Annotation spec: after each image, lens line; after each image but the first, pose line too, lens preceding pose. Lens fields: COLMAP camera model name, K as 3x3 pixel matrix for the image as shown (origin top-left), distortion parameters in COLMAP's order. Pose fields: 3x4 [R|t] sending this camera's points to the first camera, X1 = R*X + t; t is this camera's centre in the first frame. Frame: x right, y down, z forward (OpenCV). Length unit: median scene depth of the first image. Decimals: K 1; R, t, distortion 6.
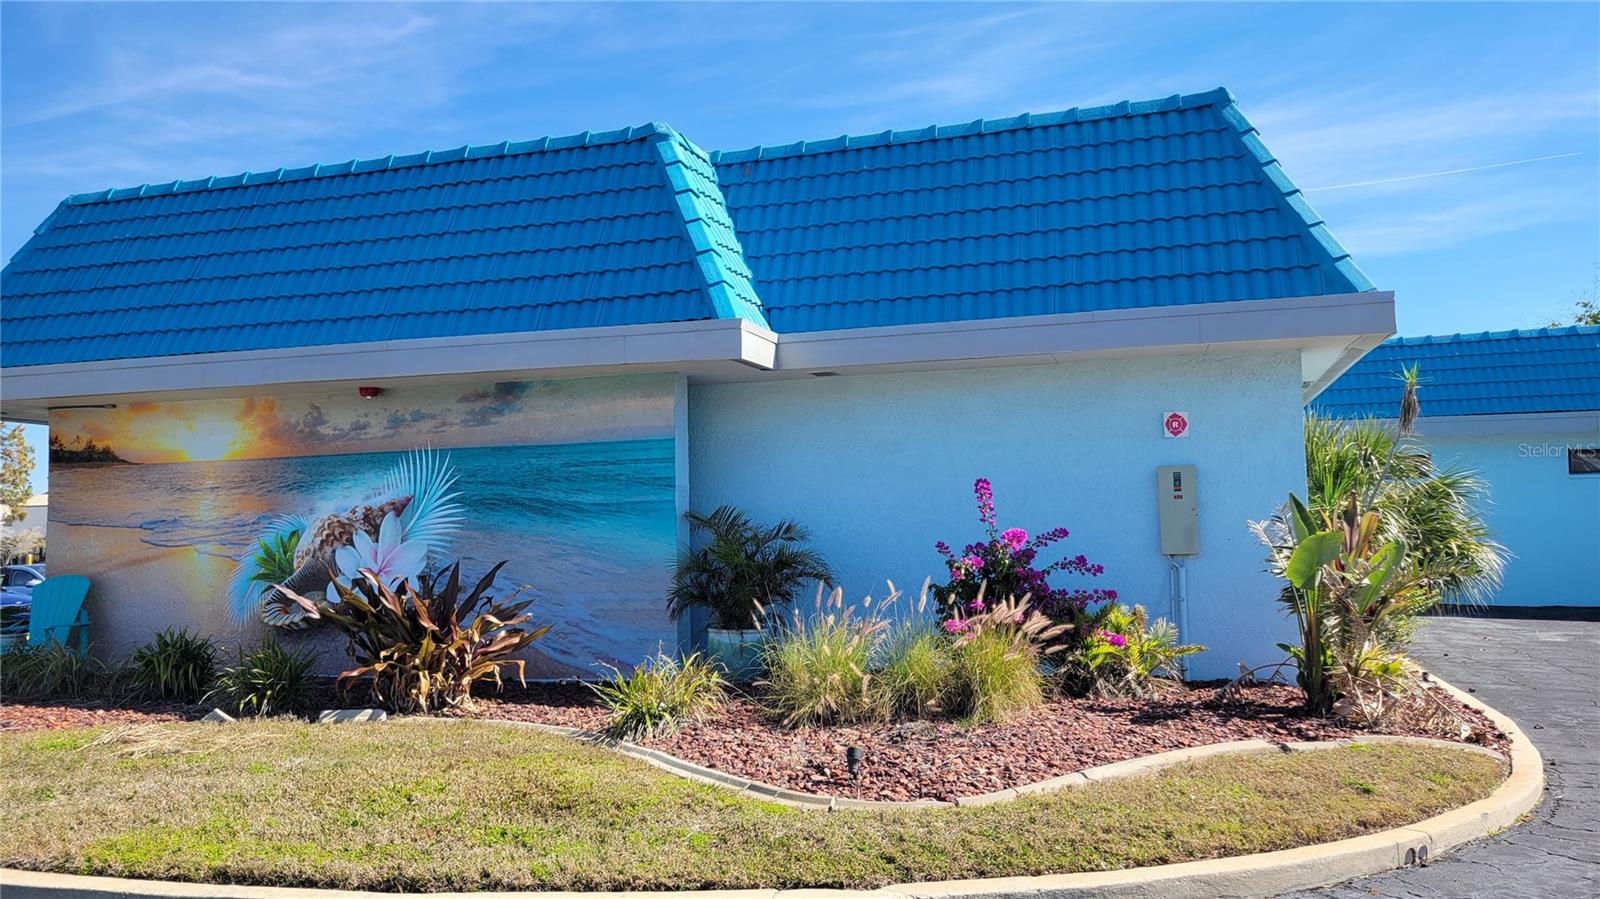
lens RADIAL K [[1194.2, 0, 802.3], [0, 1194.2, 457.1], [0, 0, 1]] dist [0.052242, -0.021782]
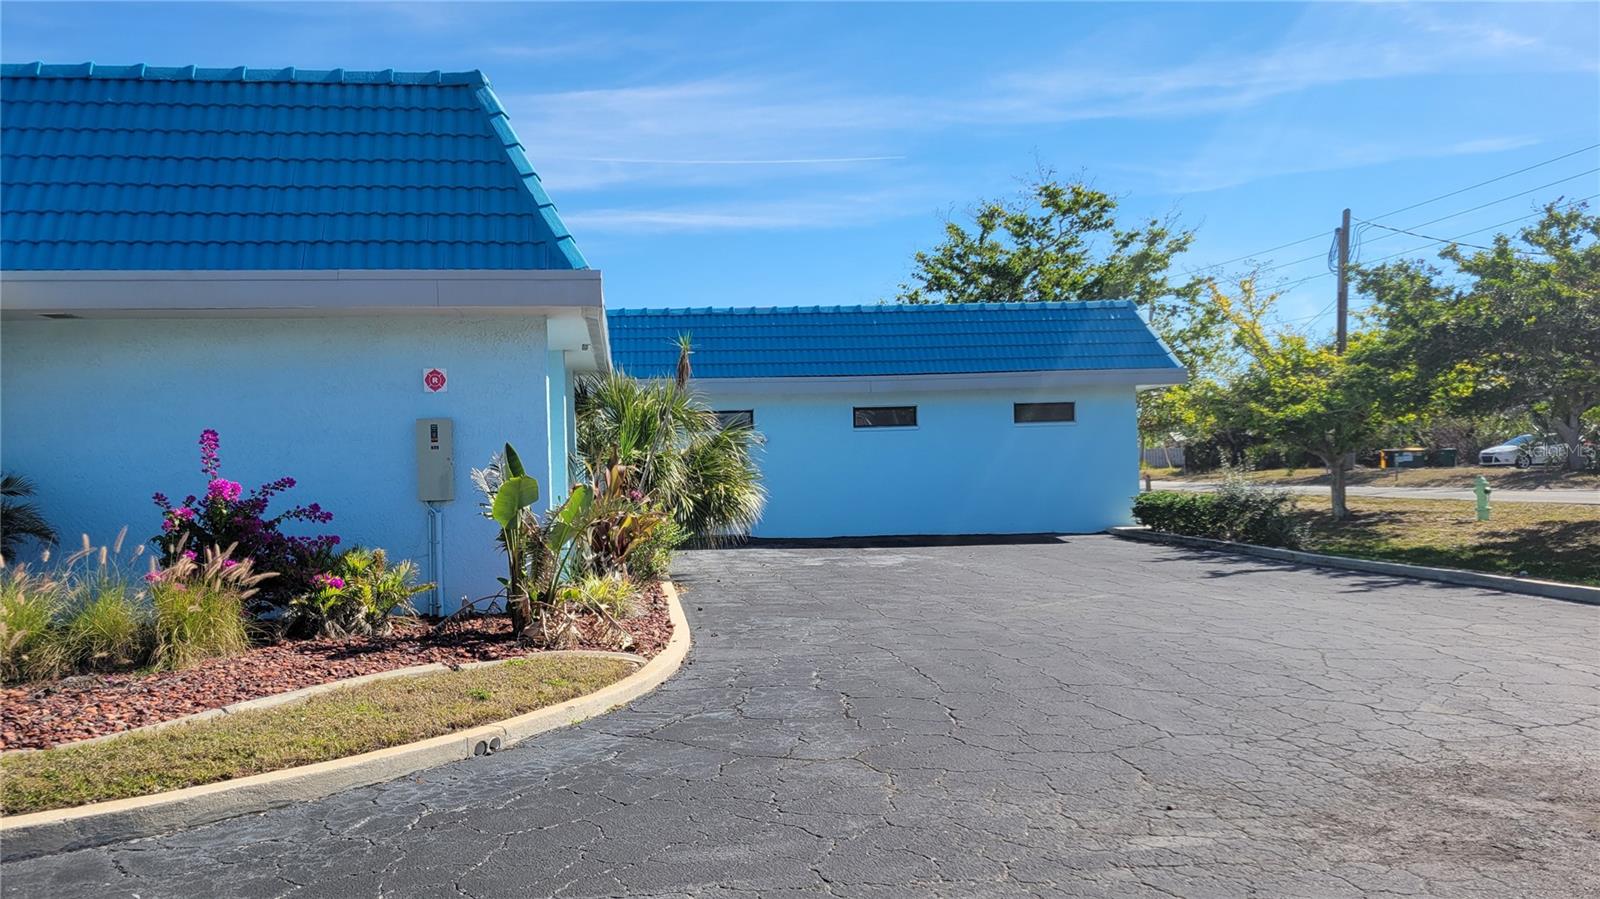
lens RADIAL K [[1194.2, 0, 802.0], [0, 1194.2, 441.8], [0, 0, 1]] dist [0.052242, -0.021782]
pose [[0.912057, 0.002057, 0.410059, 0.191551], [-0.014562, 0.999519, 0.027375, -0.007015], [-0.409806, -0.030939, 0.911648, -0.130718]]
